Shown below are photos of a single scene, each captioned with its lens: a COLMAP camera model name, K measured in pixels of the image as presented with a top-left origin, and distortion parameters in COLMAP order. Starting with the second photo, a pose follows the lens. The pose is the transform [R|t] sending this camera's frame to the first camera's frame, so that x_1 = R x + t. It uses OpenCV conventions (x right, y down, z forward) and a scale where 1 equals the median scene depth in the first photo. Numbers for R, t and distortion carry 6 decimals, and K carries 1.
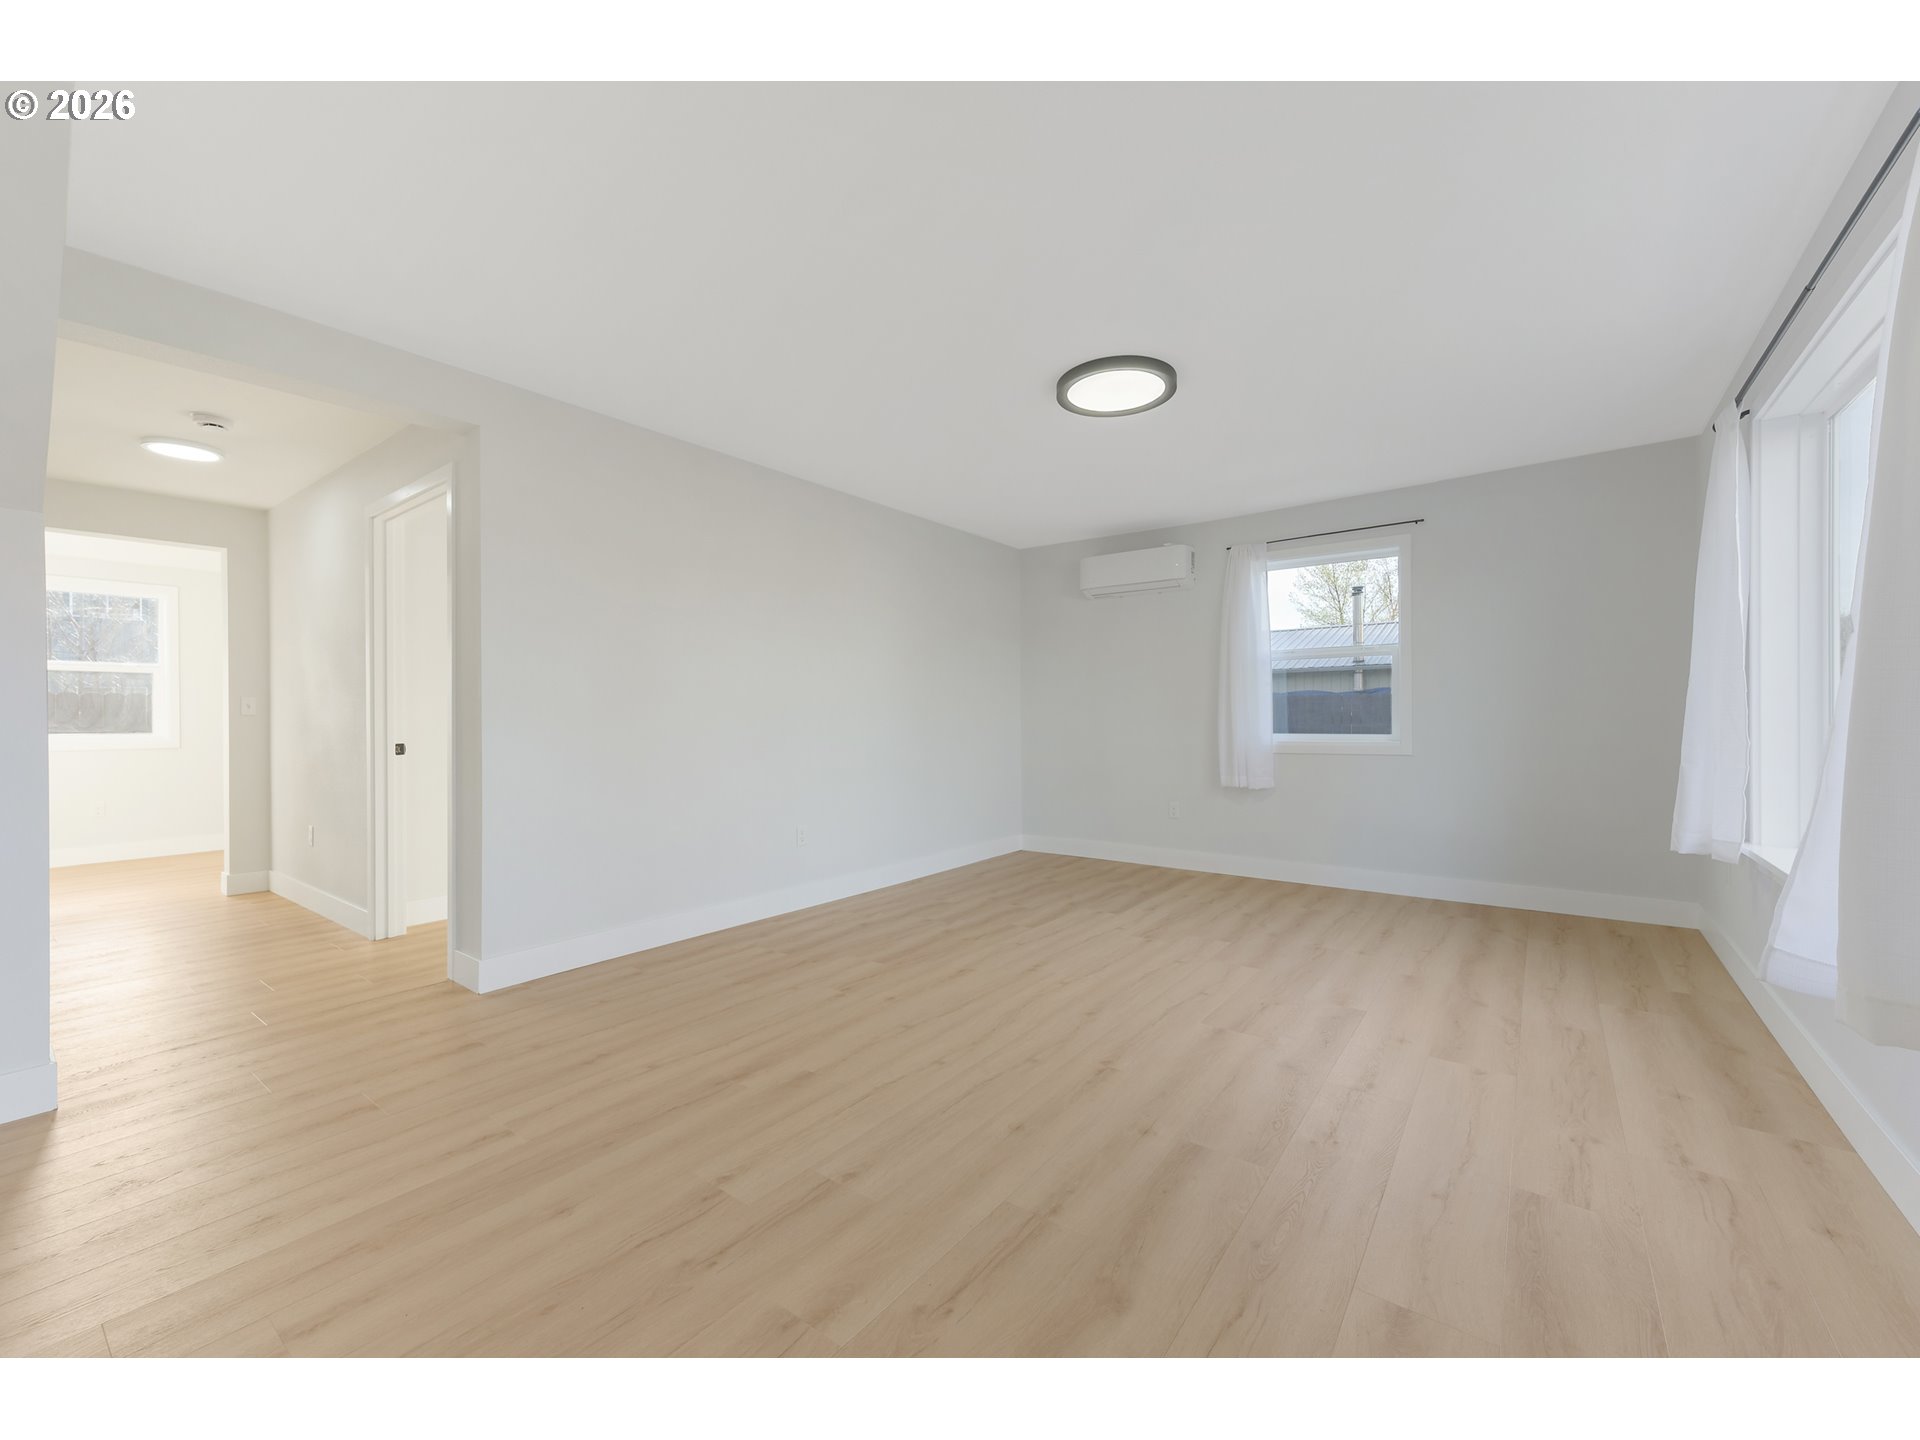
lens RADIAL K [[770.2, 0, 958.1], [0, 770.2, 711.2], [0, 0, 1]] dist [0.015604, -0.000016]
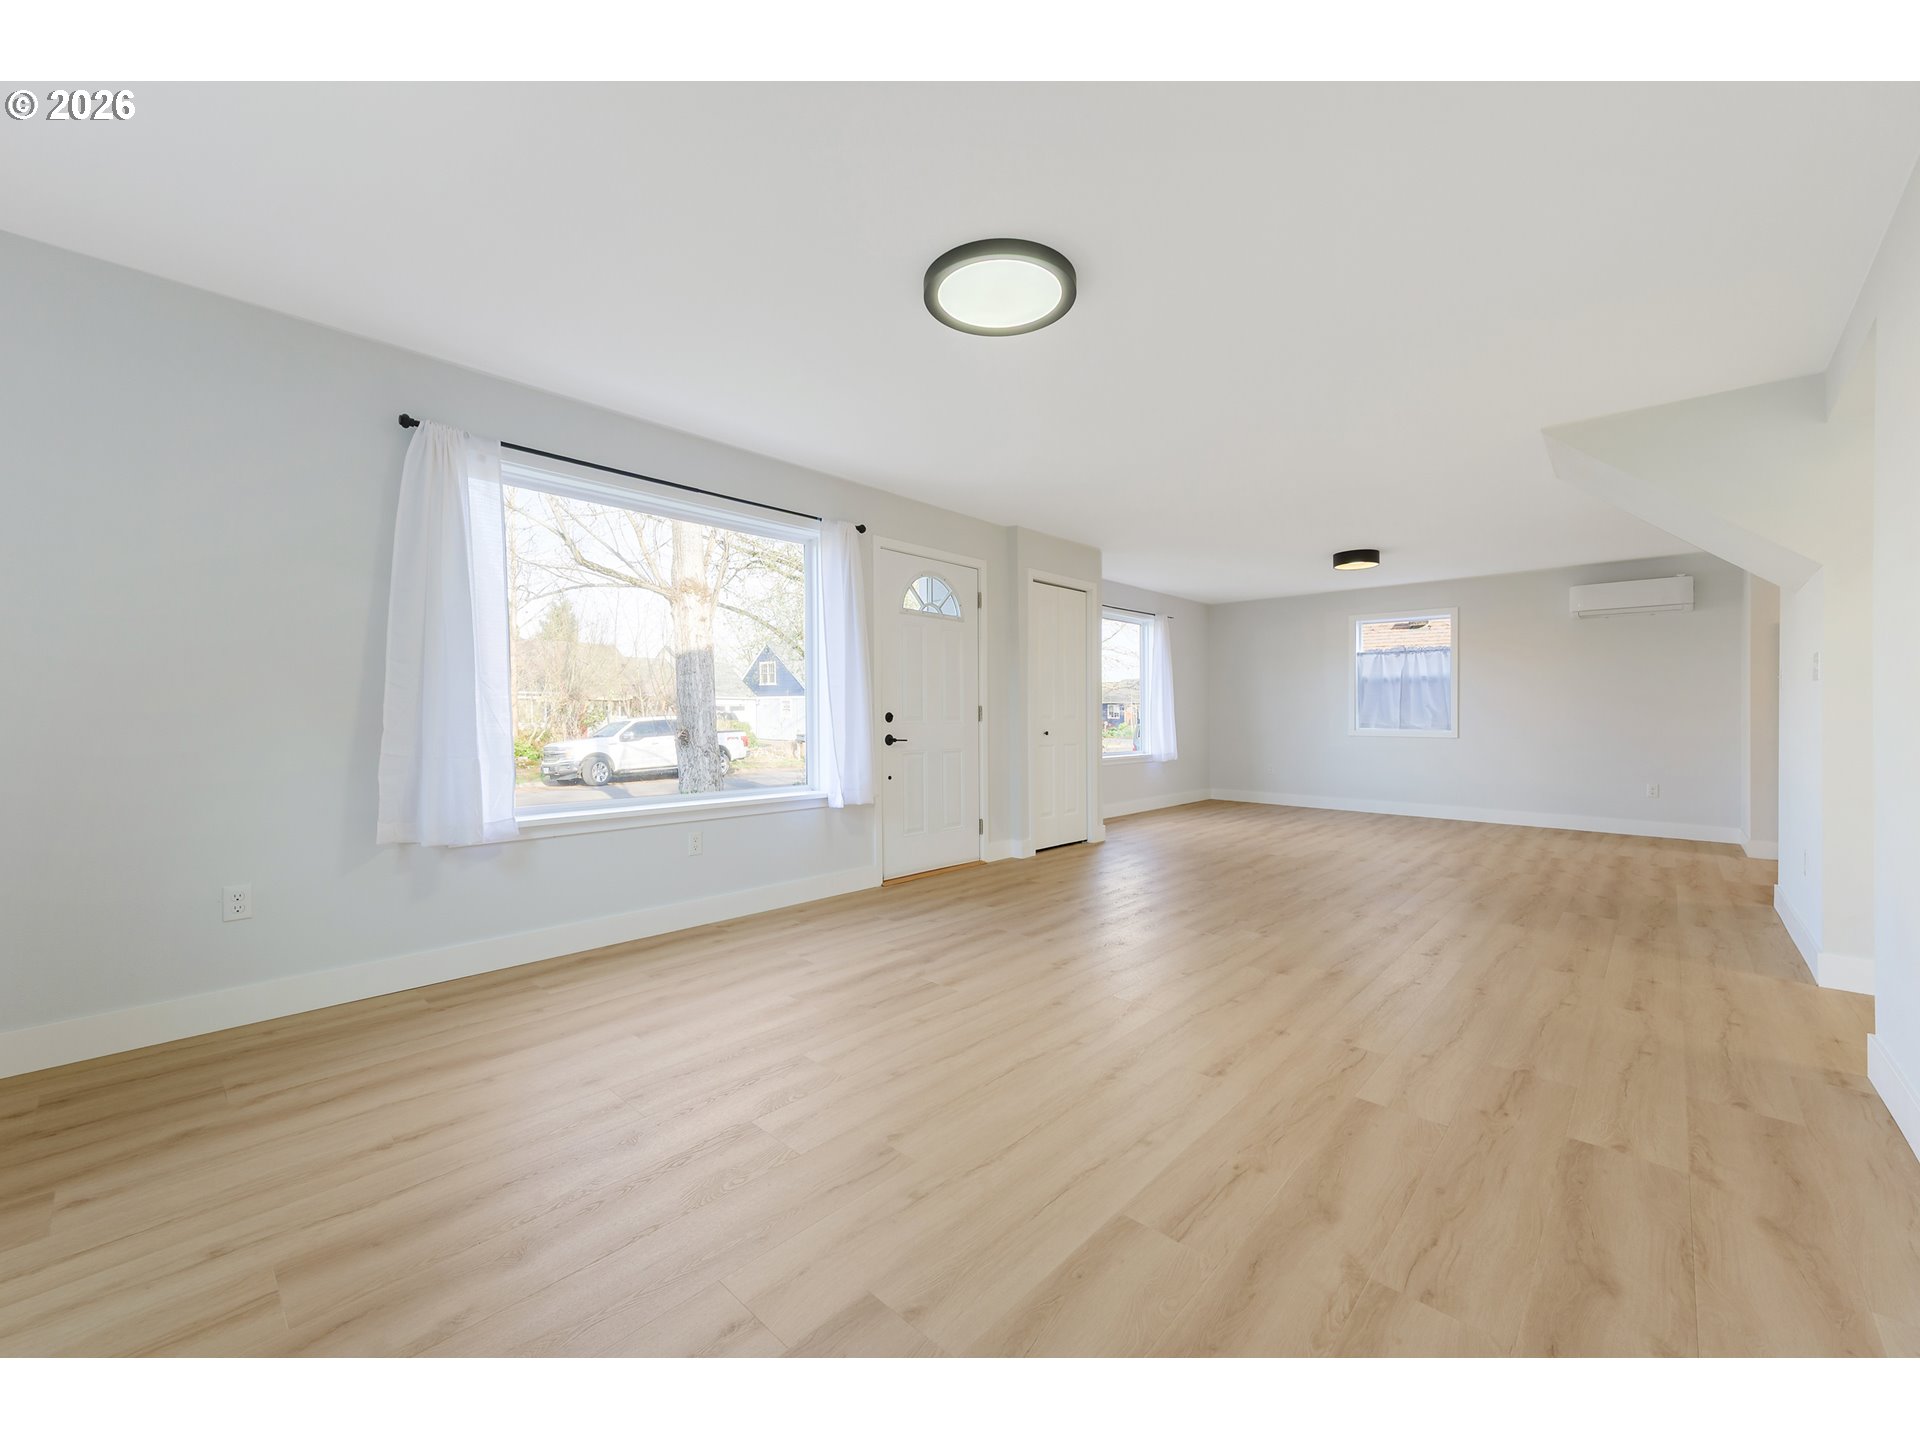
lens RADIAL K [[770.2, 0, 958.1], [0, 770.2, 711.2], [0, 0, 1]] dist [0.015604, -0.000016]
pose [[-0.995603, 0.002741, 0.093629, 0.164947], [0.001731, 0.999939, -0.010868, 0.015438], [-0.093653, -0.010658, -0.995548, 1.631985]]
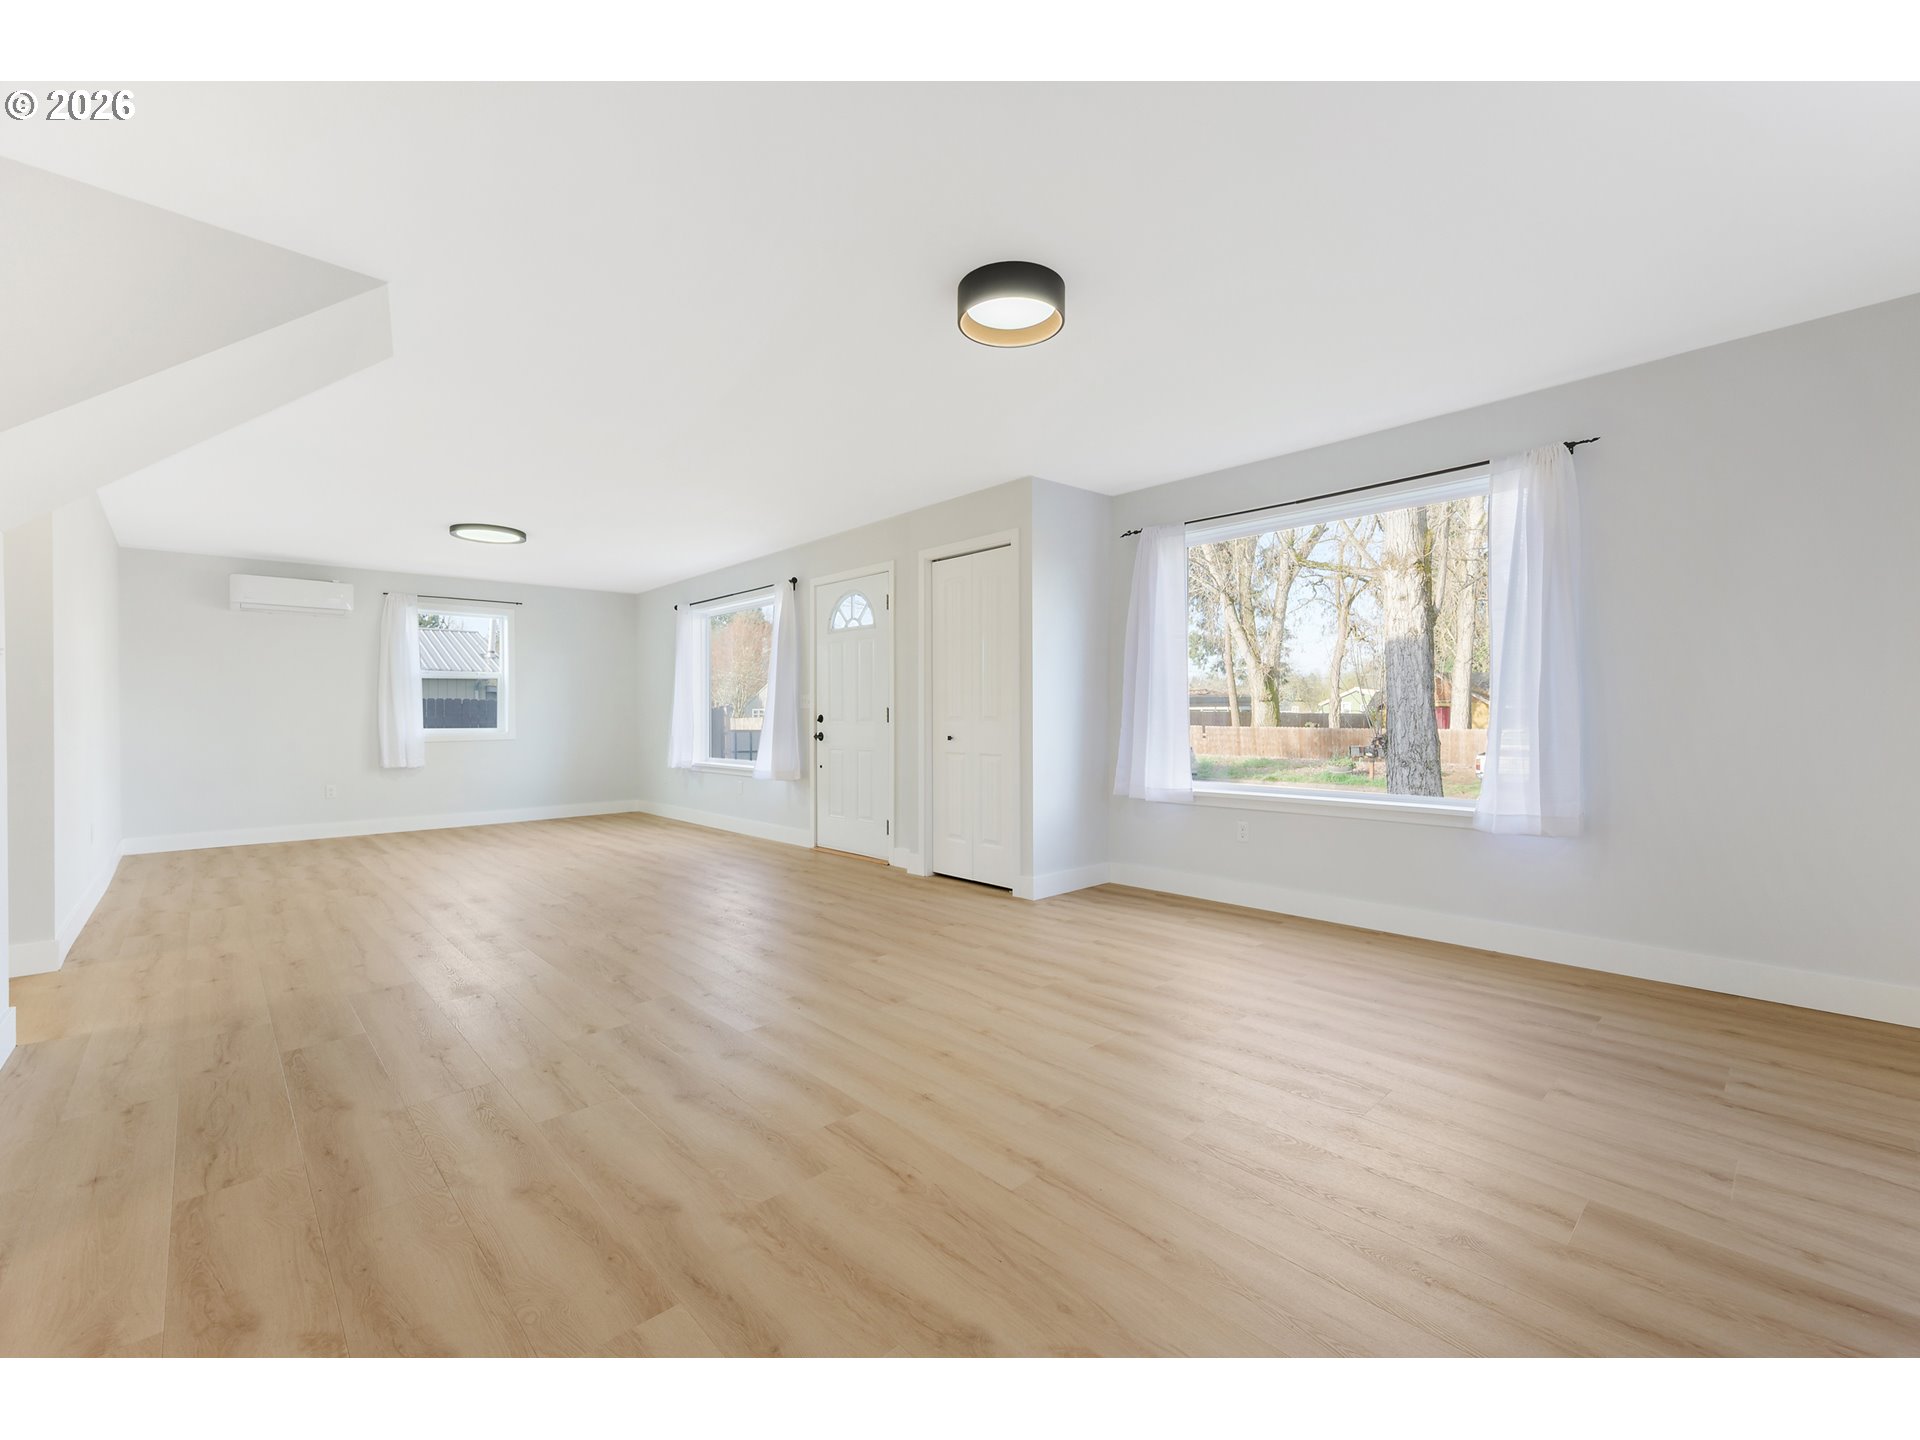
lens RADIAL K [[799.2, 0, 964.4], [0, 799.2, 726.8], [0, 0, 1]] dist [0.000669, 0.000074]
pose [[0.164021, -0.008785, 0.986418, -1.322121], [-0.003470, 0.999949, 0.009483, 0.010557], [-0.986451, -0.004978, 0.163983, -0.360348]]
